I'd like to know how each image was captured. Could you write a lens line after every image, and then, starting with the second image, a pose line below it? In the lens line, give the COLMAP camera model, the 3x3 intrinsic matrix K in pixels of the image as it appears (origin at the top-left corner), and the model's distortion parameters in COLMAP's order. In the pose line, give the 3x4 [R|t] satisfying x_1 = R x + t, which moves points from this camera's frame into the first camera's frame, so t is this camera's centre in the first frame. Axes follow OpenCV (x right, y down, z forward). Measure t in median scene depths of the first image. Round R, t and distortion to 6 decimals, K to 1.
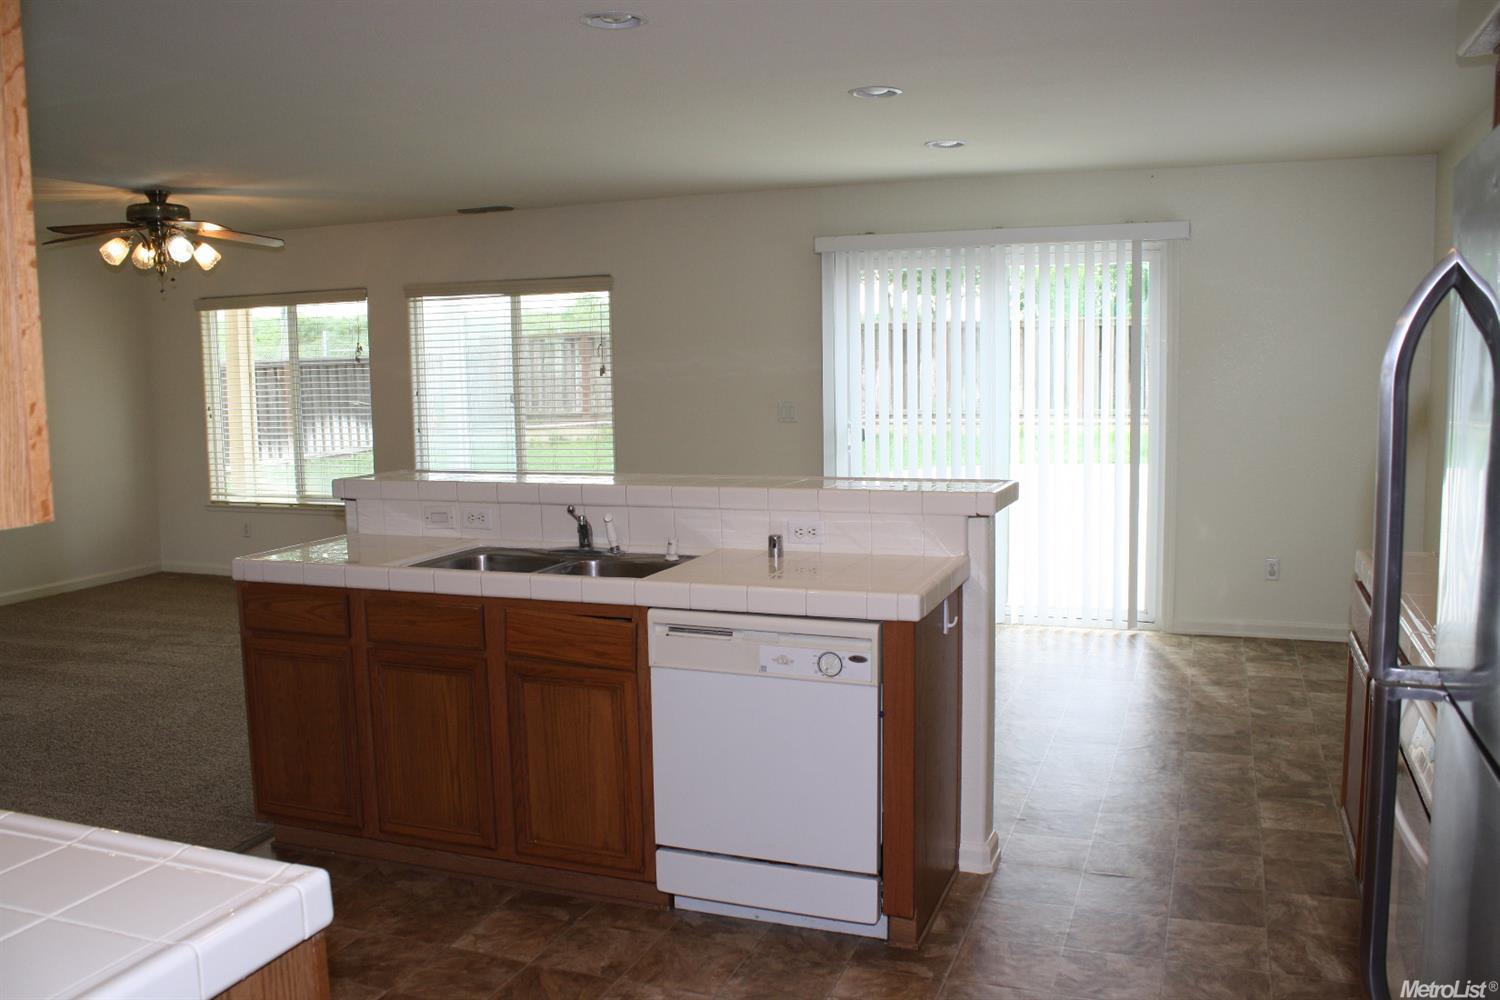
lens RADIAL K [[1262.4, 0, 750.0], [0, 1262.4, 500.0], [0, 0, 1]] dist [-0.163739, 0.151635]
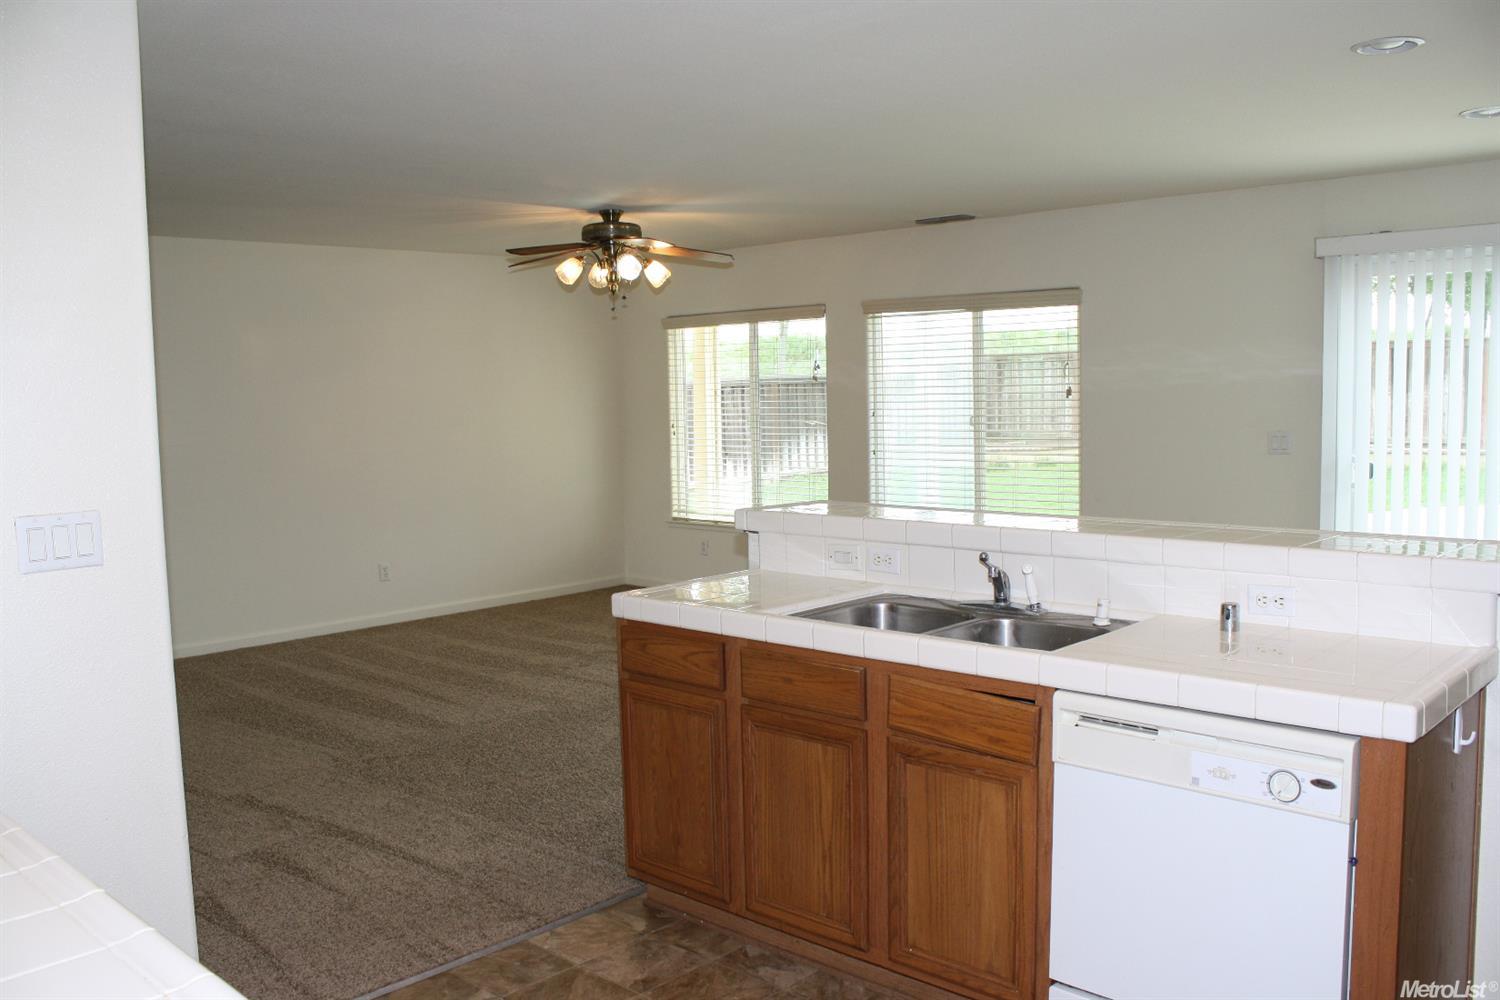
lens RADIAL K [[1262.4, 0, 750.0], [0, 1262.4, 500.0], [0, 0, 1]] dist [-0.163739, 0.151635]
pose [[0.923991, 0.032160, -0.381059, 0.032580], [-0.037857, 0.999255, -0.007462, -0.018562], [0.380535, 0.021320, 0.924521, 0.153122]]
